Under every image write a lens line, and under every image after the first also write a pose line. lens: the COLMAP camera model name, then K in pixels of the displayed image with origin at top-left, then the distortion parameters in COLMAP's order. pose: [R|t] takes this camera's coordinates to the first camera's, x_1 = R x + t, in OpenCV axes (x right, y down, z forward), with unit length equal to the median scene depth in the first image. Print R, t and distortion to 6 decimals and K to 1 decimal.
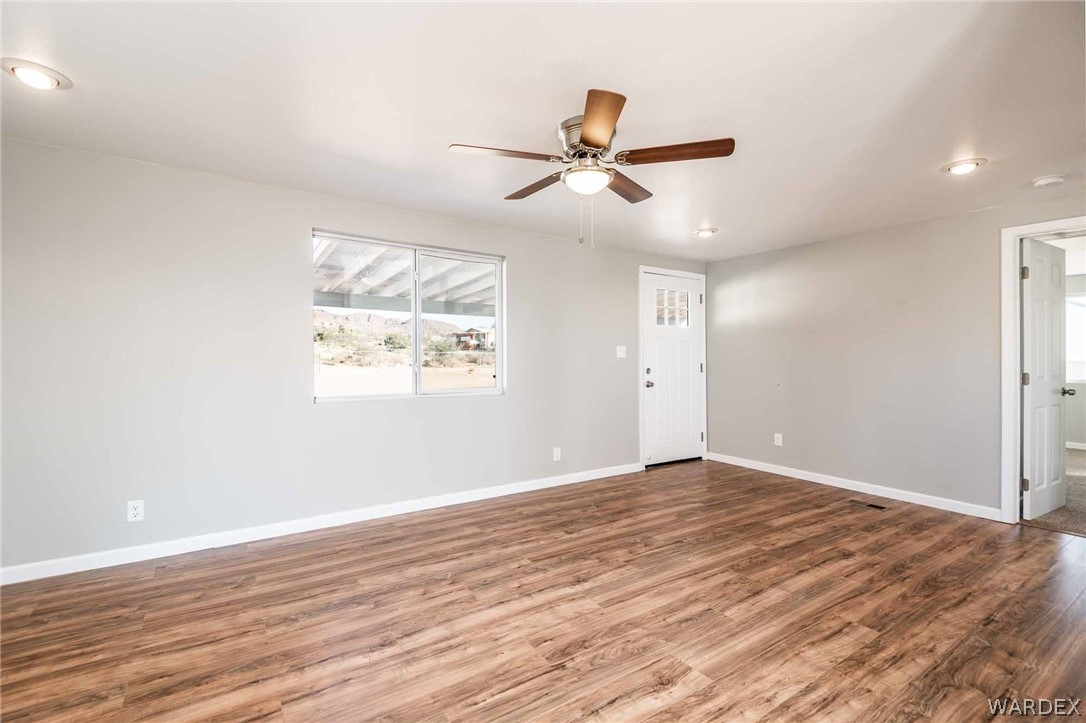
lens RADIAL K [[499.3, 0, 543.7], [0, 499.3, 346.9], [0, 0, 1]] dist [0.032352, -0.023126]
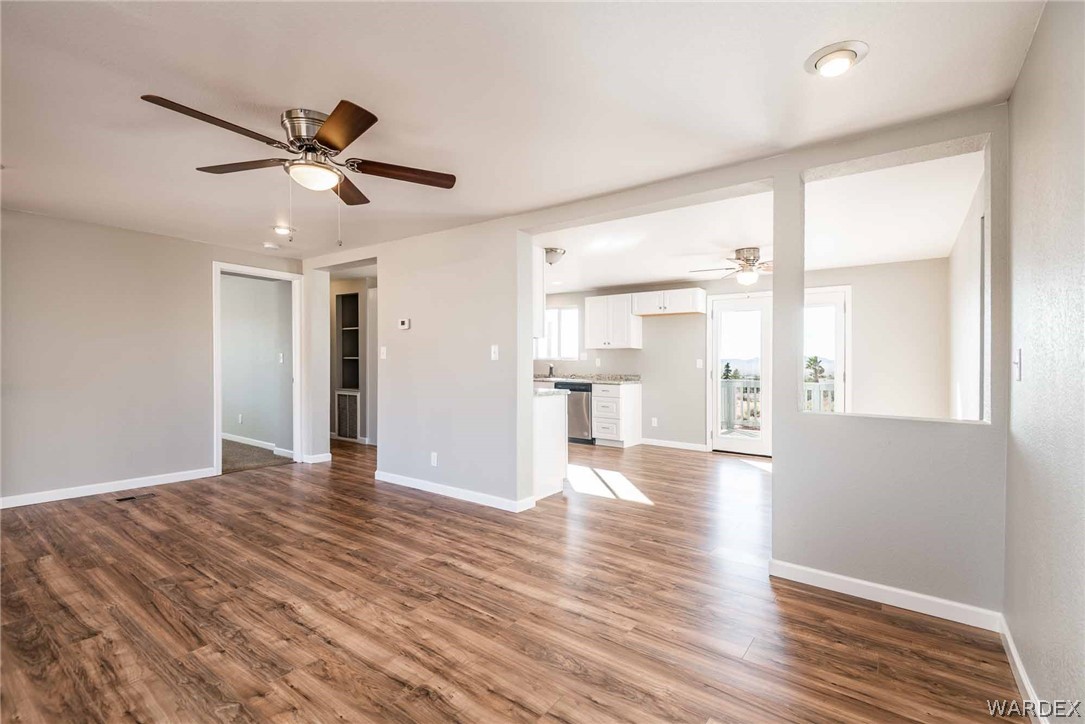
lens RADIAL K [[490.3, 0, 547.8], [0, 490.3, 363.9], [0, 0, 1]] dist [0.010076, -0.008229]
pose [[-0.347531, -0.014786, 0.937552, -0.965404], [-0.031127, 0.999507, 0.004225, 0.012444], [-0.937152, -0.027715, -0.347819, 0.916143]]
